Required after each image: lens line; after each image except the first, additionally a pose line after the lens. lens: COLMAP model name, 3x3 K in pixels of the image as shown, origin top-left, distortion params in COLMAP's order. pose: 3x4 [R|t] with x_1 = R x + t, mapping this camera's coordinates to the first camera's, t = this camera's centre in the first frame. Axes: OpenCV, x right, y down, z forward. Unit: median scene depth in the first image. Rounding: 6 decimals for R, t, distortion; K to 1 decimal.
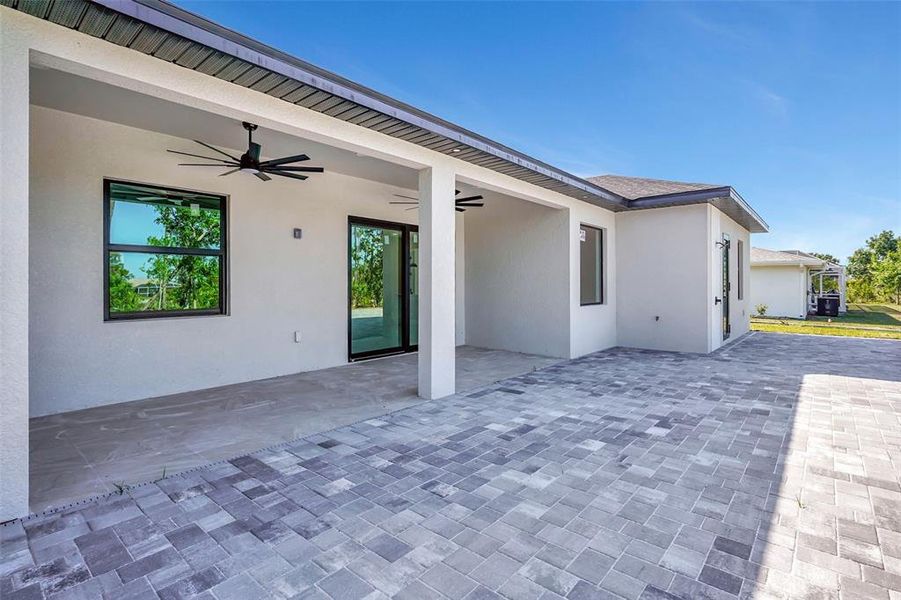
lens RADIAL K [[432.8, 0, 448.1], [0, 432.8, 278.7], [0, 0, 1]] dist [-0.000494, 0.000041]
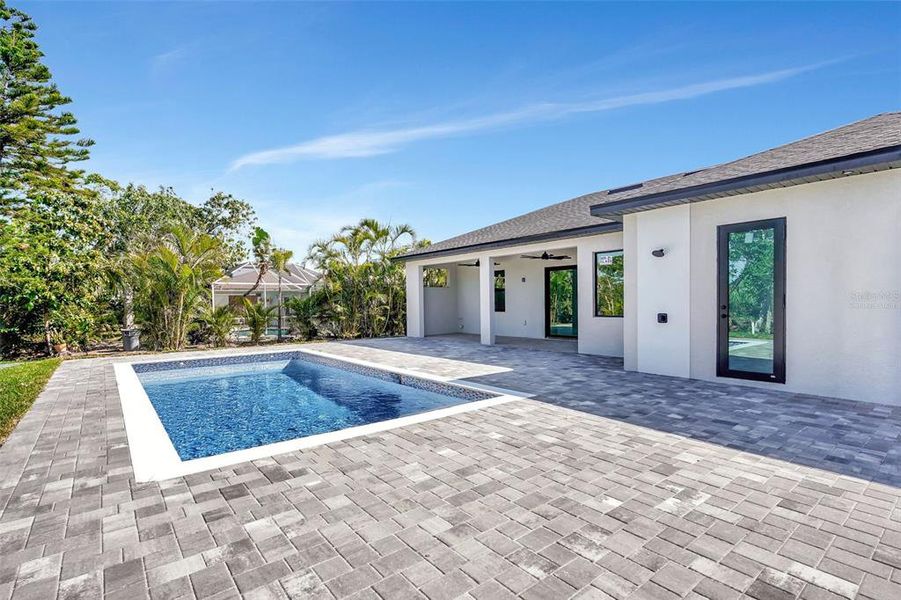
lens RADIAL K [[434.7, 0, 453.3], [0, 434.7, 307.2], [0, 0, 1]] dist [0.001522, 0.000343]
pose [[-0.166544, 0.014997, -0.985920, 1.681002], [0.025225, 0.999622, 0.010944, 0.009802], [0.985711, -0.023047, -0.166859, 0.800305]]
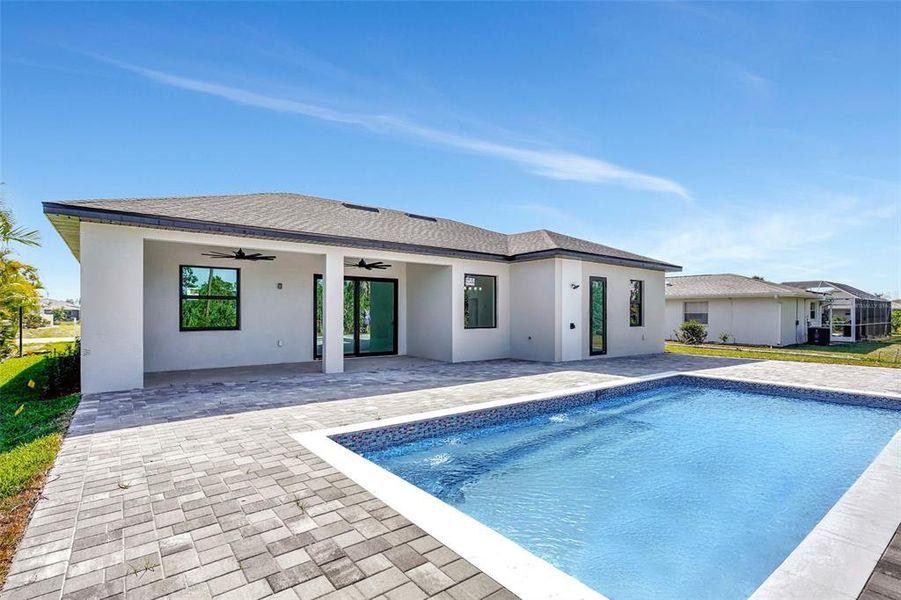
lens RADIAL K [[434.7, 0, 453.3], [0, 434.7, 307.2], [0, 0, 1]] dist [0.001522, 0.000343]
pose [[0.980825, -0.003505, -0.194859, 0.563756], [0.002665, 0.999986, -0.004573, -0.005587], [0.194872, 0.003966, 0.980821, -0.502862]]
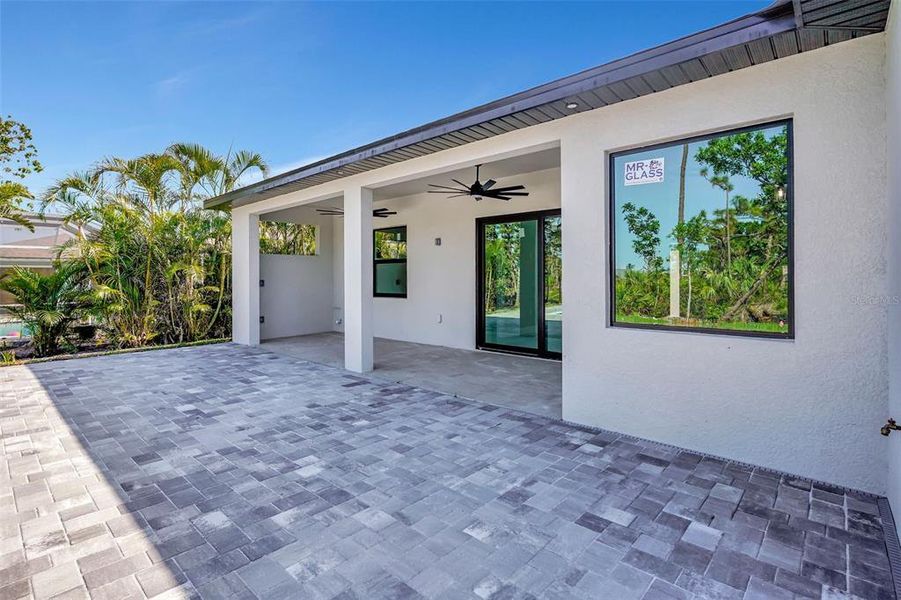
lens RADIAL K [[432.8, 0, 448.1], [0, 432.8, 278.7], [0, 0, 1]] dist [-0.000494, 0.000041]
pose [[-0.021869, 0.003520, -0.999755, 0.785778], [0.019532, 0.999804, 0.003093, 0.004921], [0.999570, -0.019459, -0.021933, 0.834610]]
